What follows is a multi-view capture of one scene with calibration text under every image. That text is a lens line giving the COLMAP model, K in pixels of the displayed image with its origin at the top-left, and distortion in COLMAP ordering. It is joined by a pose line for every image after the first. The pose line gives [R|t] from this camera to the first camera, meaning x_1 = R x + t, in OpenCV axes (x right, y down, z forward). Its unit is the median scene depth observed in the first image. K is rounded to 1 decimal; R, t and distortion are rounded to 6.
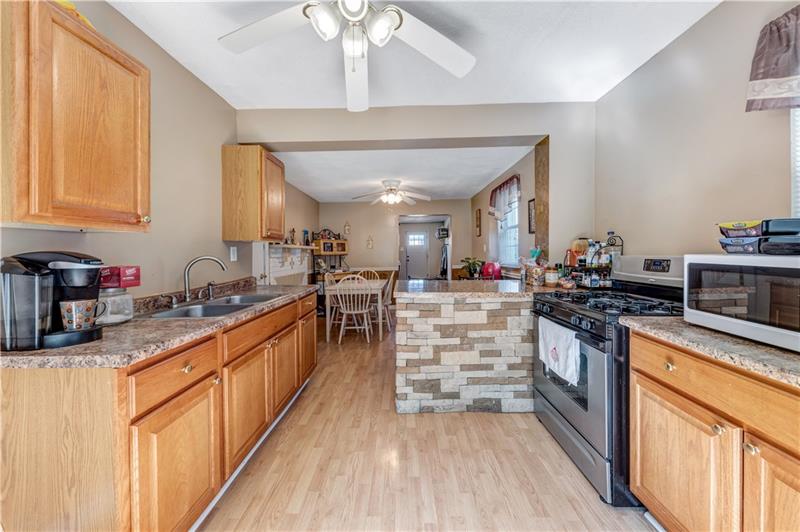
lens RADIAL K [[280.6, 0, 402.5], [0, 280.6, 256.6], [0, 0, 1]] dist [0.008529, -0.000610]
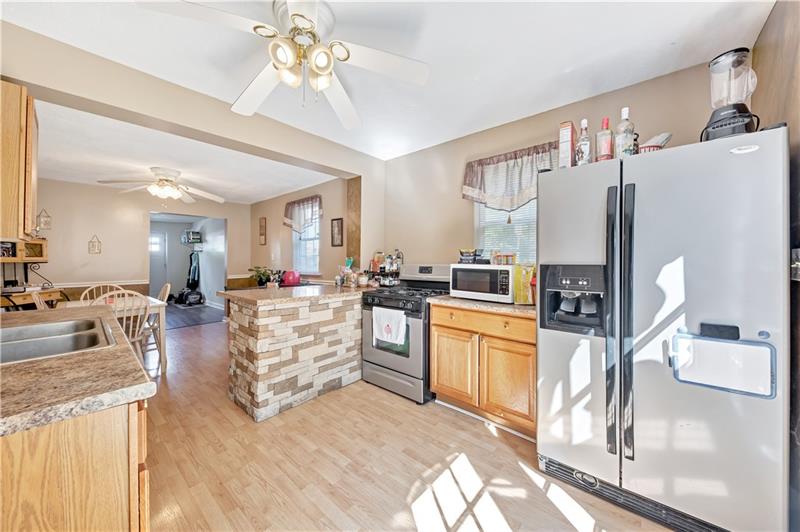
lens RADIAL K [[280.6, 0, 400.6], [0, 280.6, 263.5], [0, 0, 1]] dist [0.008529, -0.000610]
pose [[0.658411, 0.004411, 0.752645, -0.436895], [0.000843, 0.999978, -0.006599, 0.001558], [-0.752658, 0.004979, 0.658393, -0.041567]]
